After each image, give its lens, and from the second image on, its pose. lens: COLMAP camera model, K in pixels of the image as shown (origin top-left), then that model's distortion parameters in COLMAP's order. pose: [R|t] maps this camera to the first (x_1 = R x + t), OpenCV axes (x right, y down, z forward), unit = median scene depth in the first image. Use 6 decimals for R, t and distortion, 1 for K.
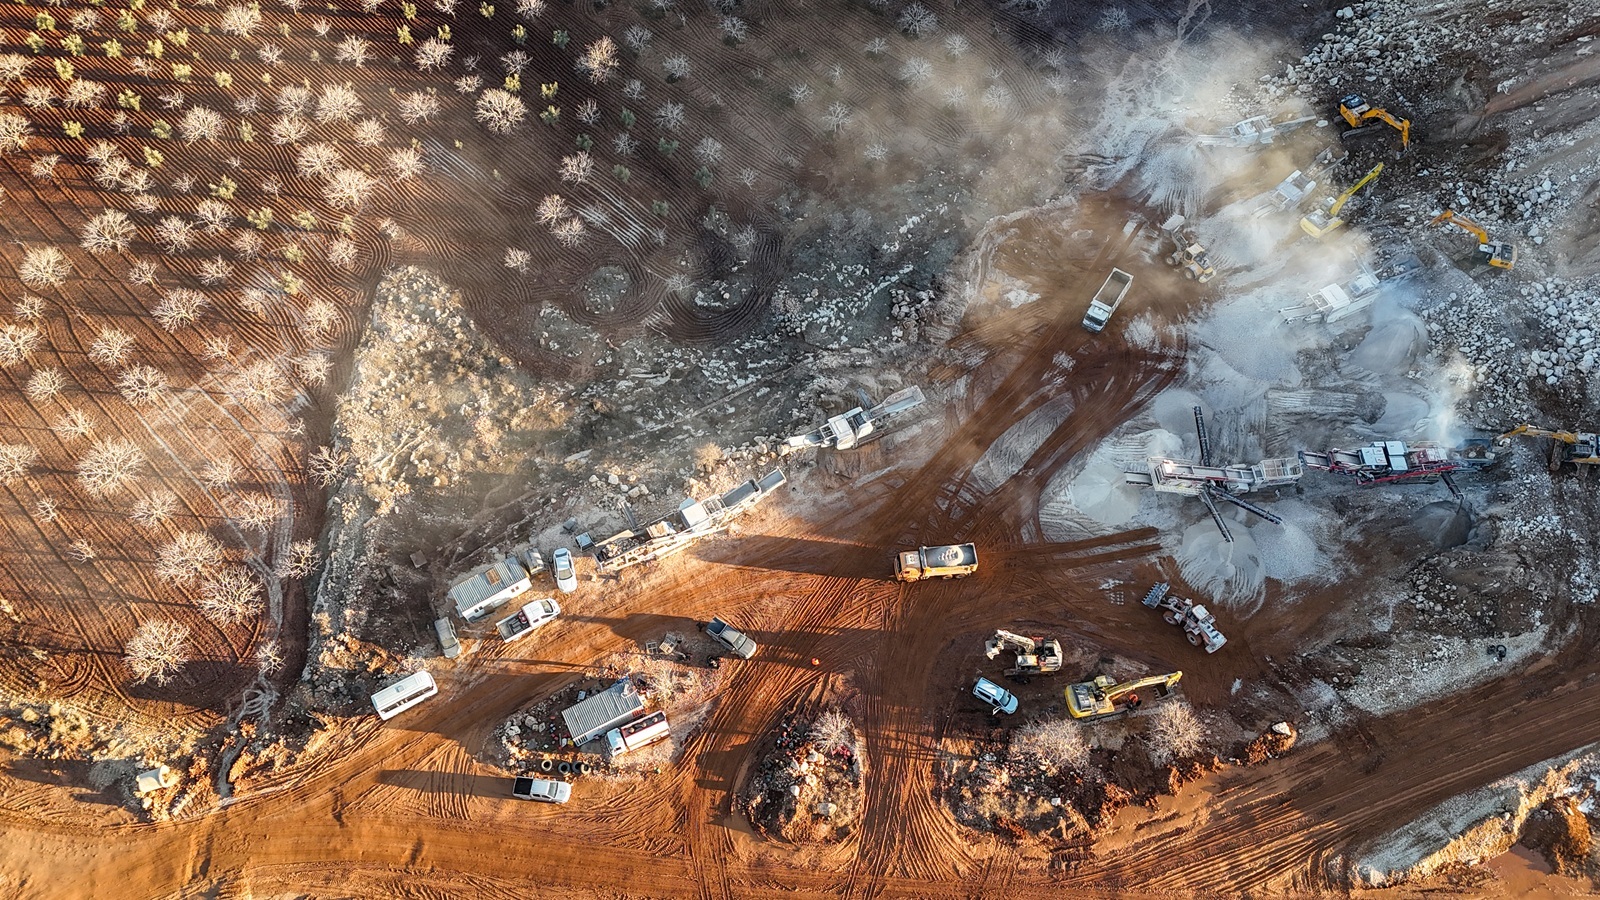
lens RADIAL K [[1167.3, 0, 801.4], [0, 1167.3, 448.3], [0, 0, 1]] dist [0.095749, -0.092610]
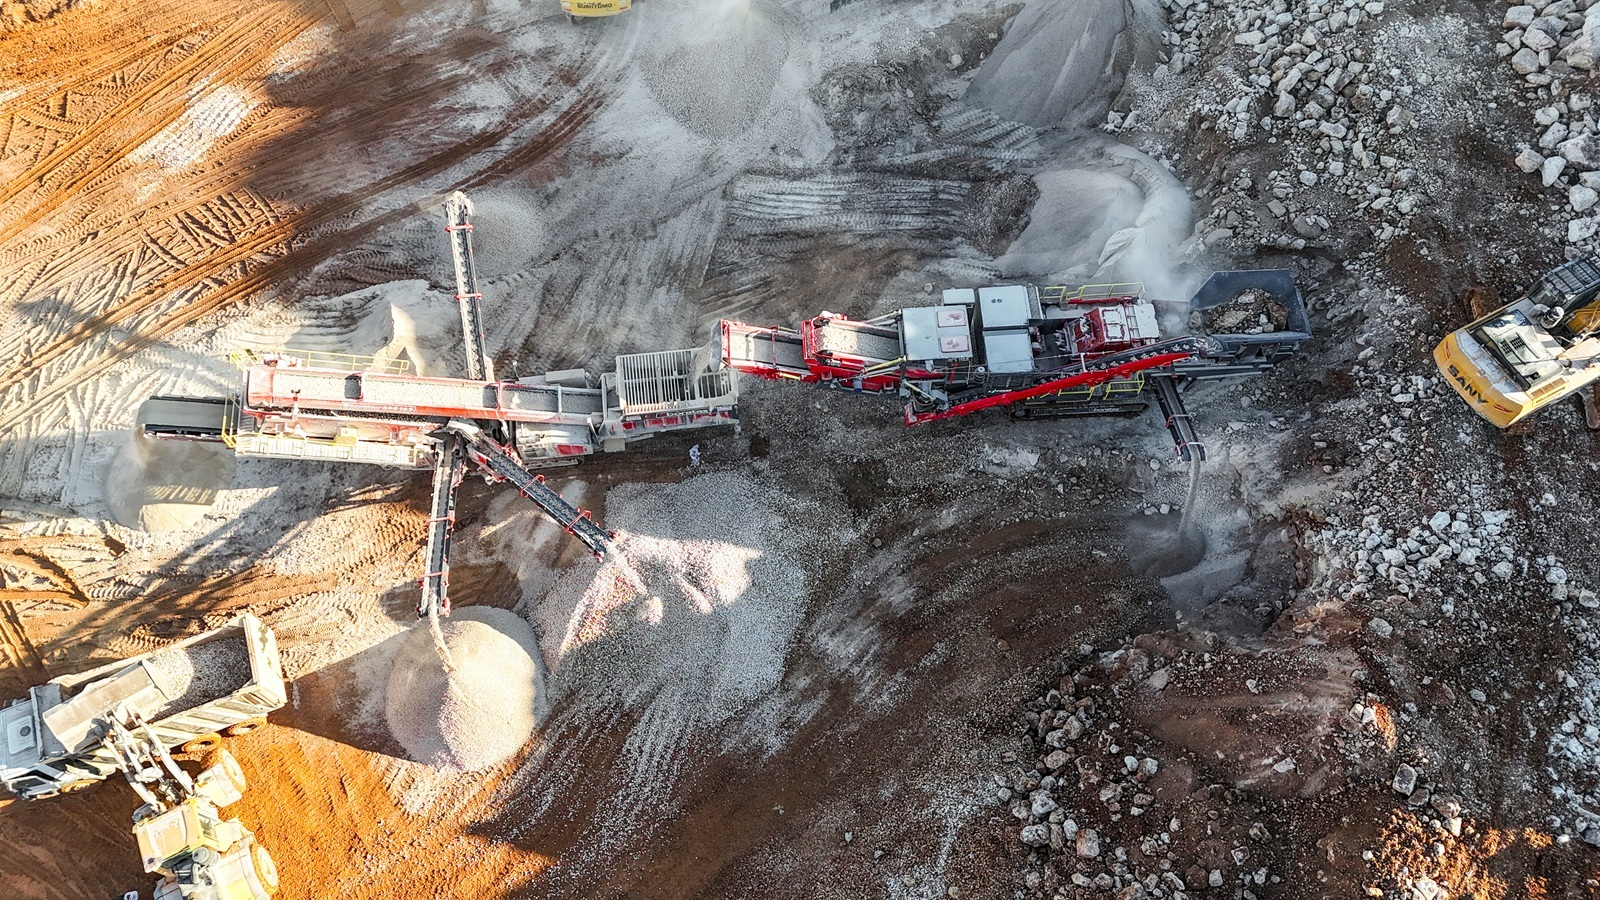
lens RADIAL K [[1167.3, 0, 801.4], [0, 1167.3, 448.3], [0, 0, 1]] dist [0.095749, -0.092610]
pose [[0.999689, -0.021579, 0.012471, 0.440003], [0.021295, 0.999520, 0.022479, 0.029868], [-0.012950, -0.022206, 0.999670, 0.682298]]
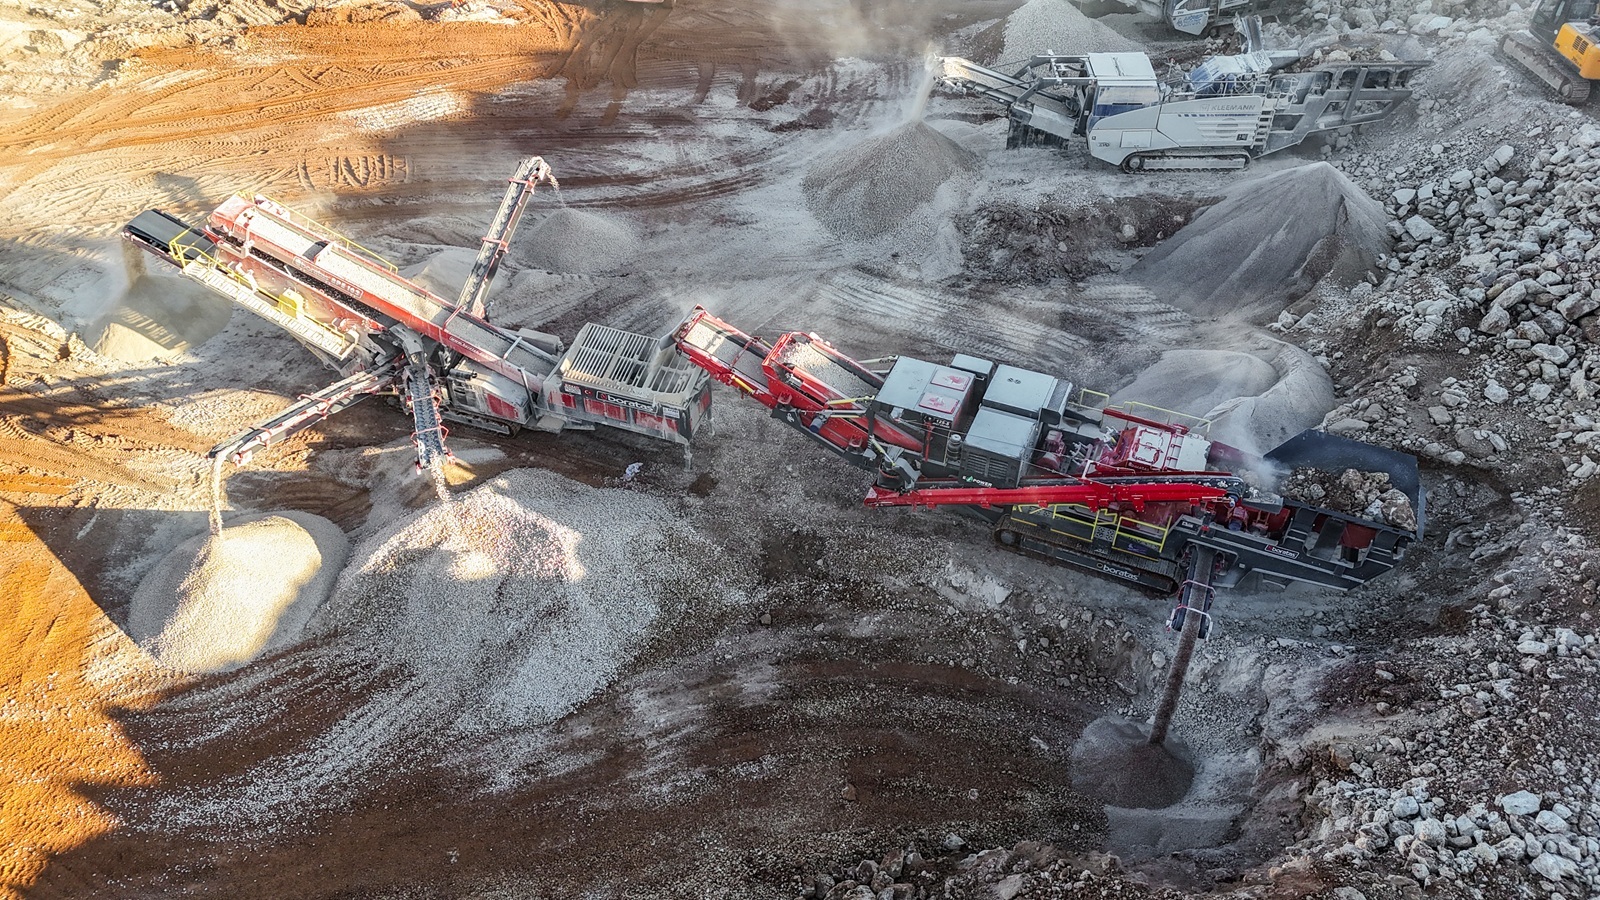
lens RADIAL K [[1167.3, 0, 801.4], [0, 1167.3, 448.3], [0, 0, 1]] dist [0.095749, -0.092610]
pose [[0.911373, 0.290744, -0.291320, 0.533916], [-0.366448, 0.895461, -0.252717, 0.091694], [0.187390, 0.337073, 0.922641, 0.764920]]
